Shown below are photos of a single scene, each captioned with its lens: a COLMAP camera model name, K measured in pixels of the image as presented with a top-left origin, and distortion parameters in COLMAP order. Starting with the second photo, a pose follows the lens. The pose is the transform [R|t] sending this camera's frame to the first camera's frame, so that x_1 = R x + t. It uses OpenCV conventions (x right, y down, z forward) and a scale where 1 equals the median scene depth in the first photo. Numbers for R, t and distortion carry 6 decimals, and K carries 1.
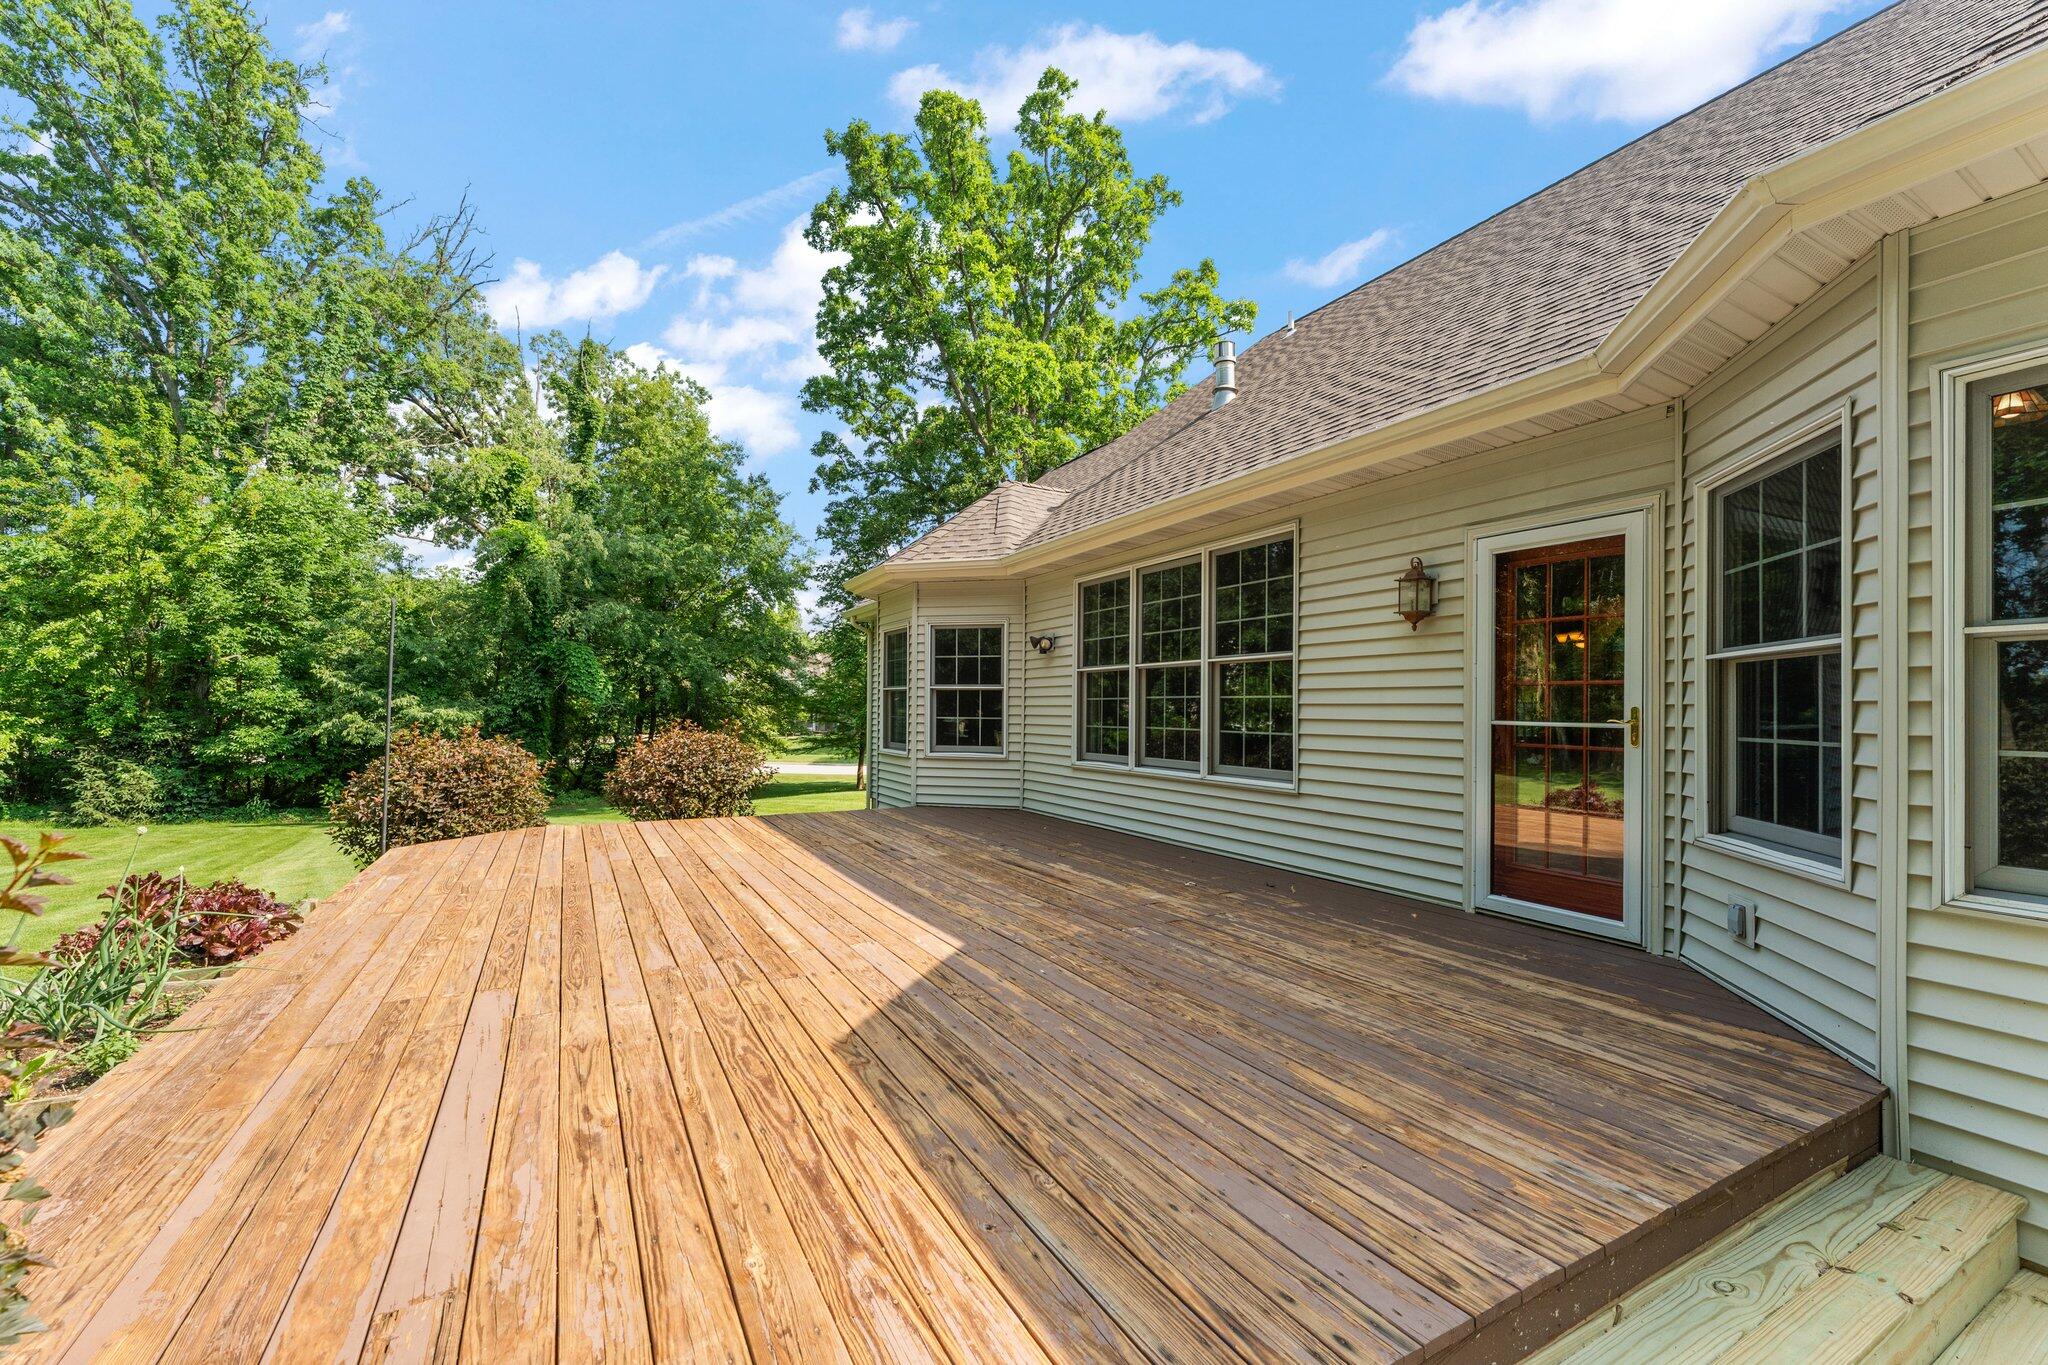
lens RADIAL K [[823.1, 0, 1004.2], [0, 823.1, 704.3], [0, 0, 1]] dist [-0.002577, 0.000940]
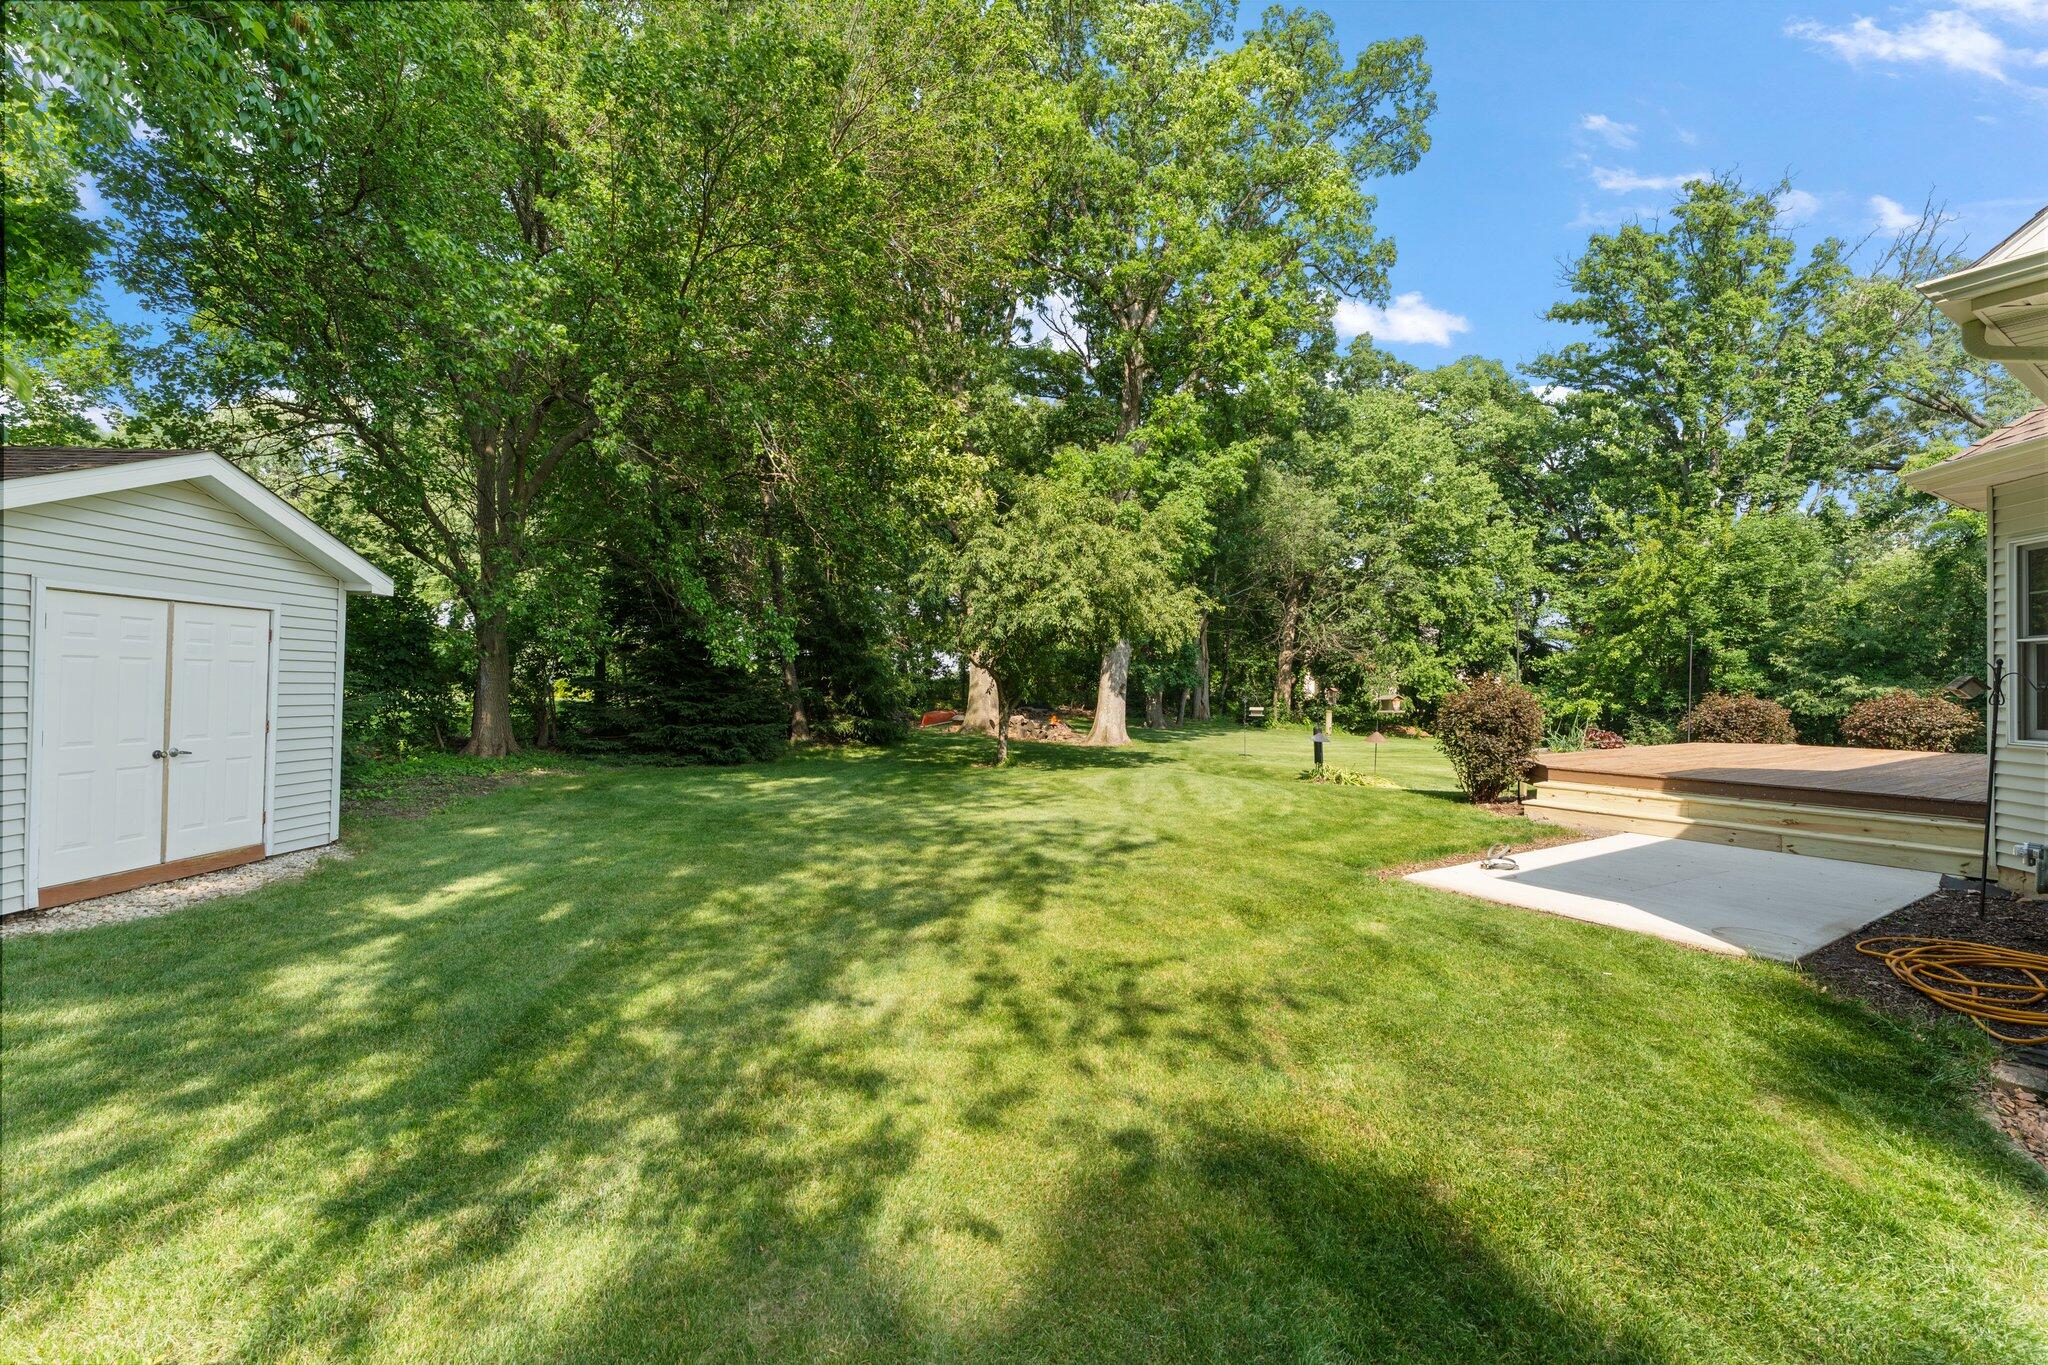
lens RADIAL K [[823.1, 0, 1035.4], [0, 823.1, 681.8], [0, 0, 1]] dist [-0.002577, 0.000940]
pose [[0.069794, -0.009233, -0.997519, 0.387742], [0.001658, 0.999957, -0.009140, 0.006743], [0.997560, -0.001016, 0.069806, -0.271447]]
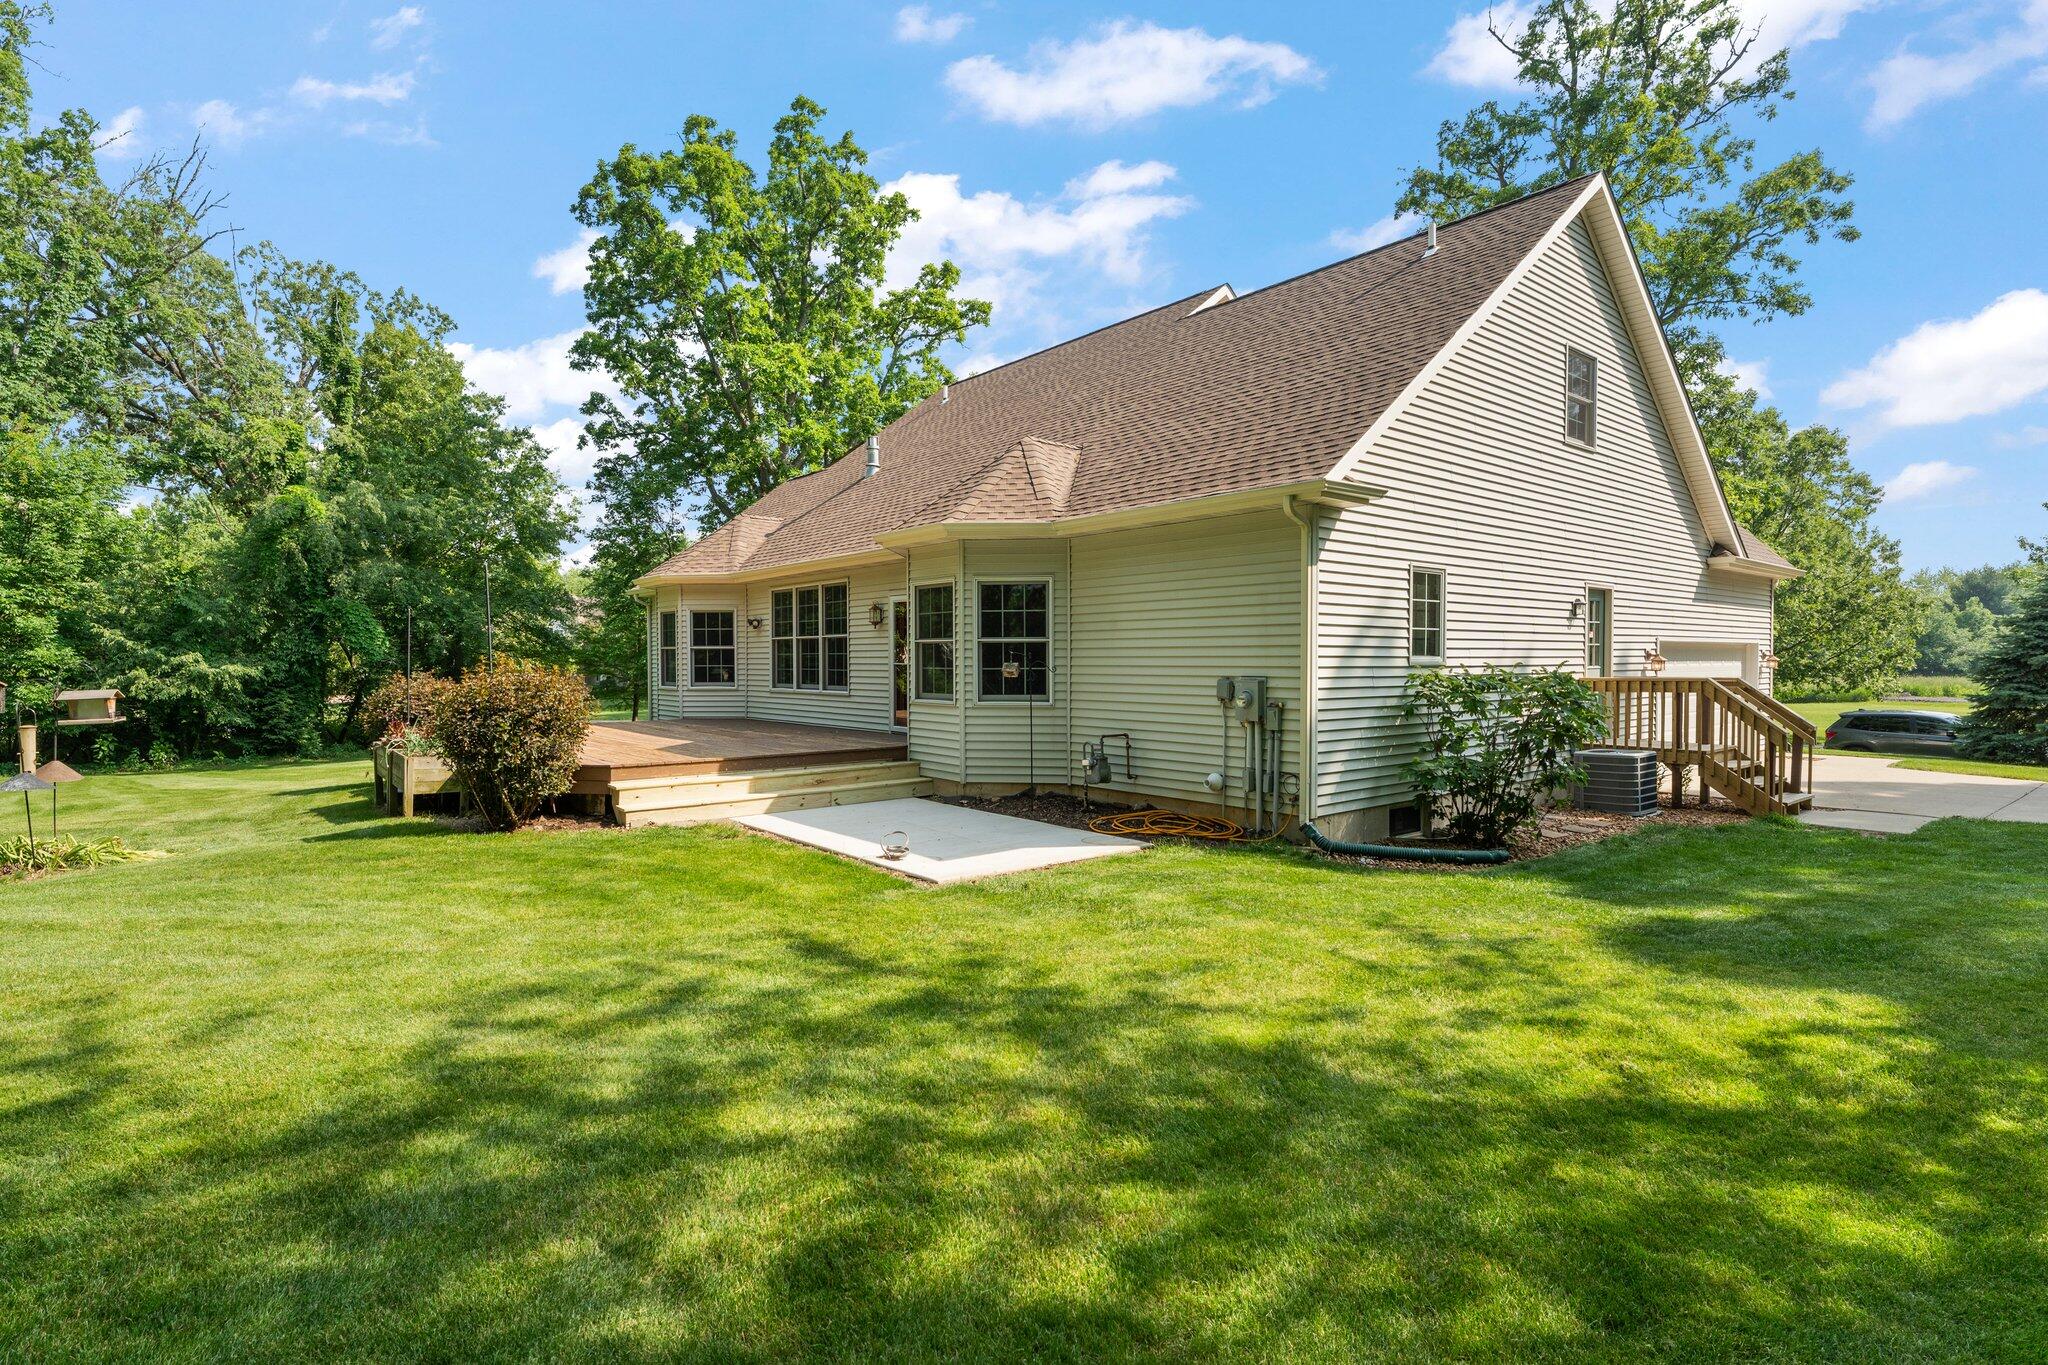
lens RADIAL K [[1019.9, 0, 993.2], [0, 1019.9, 681.7], [0, 0, 1]] dist [-0.007815, 0.001921]
pose [[0.984552, -0.013818, 0.174549, 0.061137], [0.008773, 0.999522, 0.029639, -0.002764], [-0.174875, -0.027650, 0.984202, -0.455917]]
